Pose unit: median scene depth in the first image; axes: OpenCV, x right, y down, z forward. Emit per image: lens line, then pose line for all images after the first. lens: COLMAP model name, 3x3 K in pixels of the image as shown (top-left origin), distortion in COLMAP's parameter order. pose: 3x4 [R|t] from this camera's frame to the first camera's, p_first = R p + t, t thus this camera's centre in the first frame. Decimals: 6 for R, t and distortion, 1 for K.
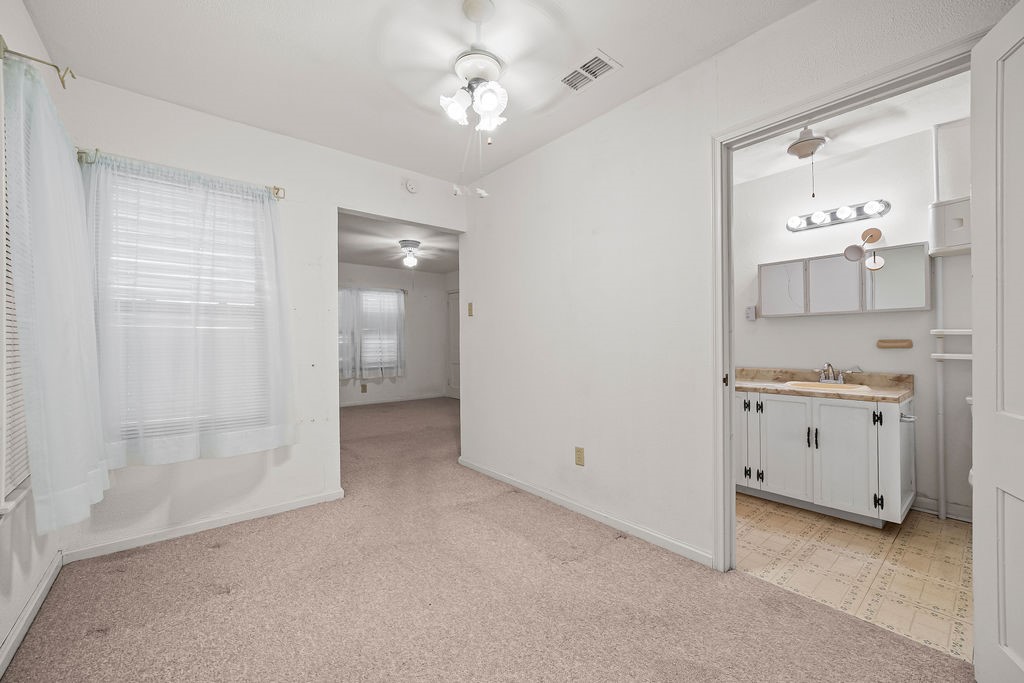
lens RADIAL K [[408.3, 0, 512.0], [0, 408.3, 341.5], [0, 0, 1]] dist [-0.001078, 0.000215]
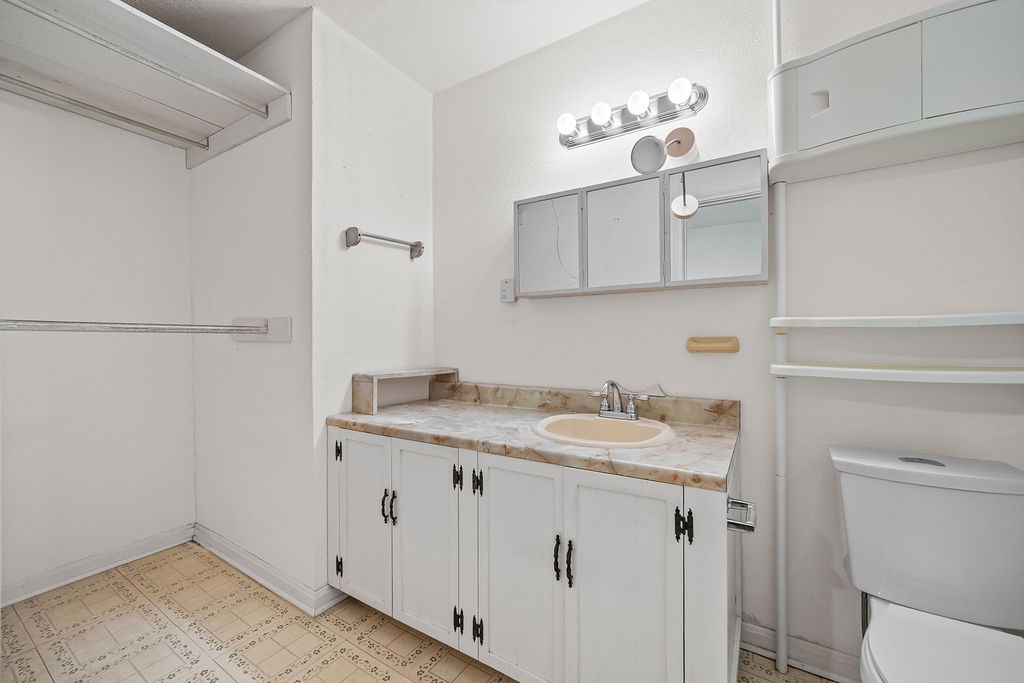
lens RADIAL K [[410.9, 0, 512.0], [0, 410.9, 341.5], [0, 0, 1]] dist [-0.006746, 0.000083]
pose [[0.949682, 0.001241, 0.313213, 0.513372], [-0.002831, 0.999985, 0.004619, -0.000126], [-0.313203, -0.005273, 0.949672, 0.565458]]
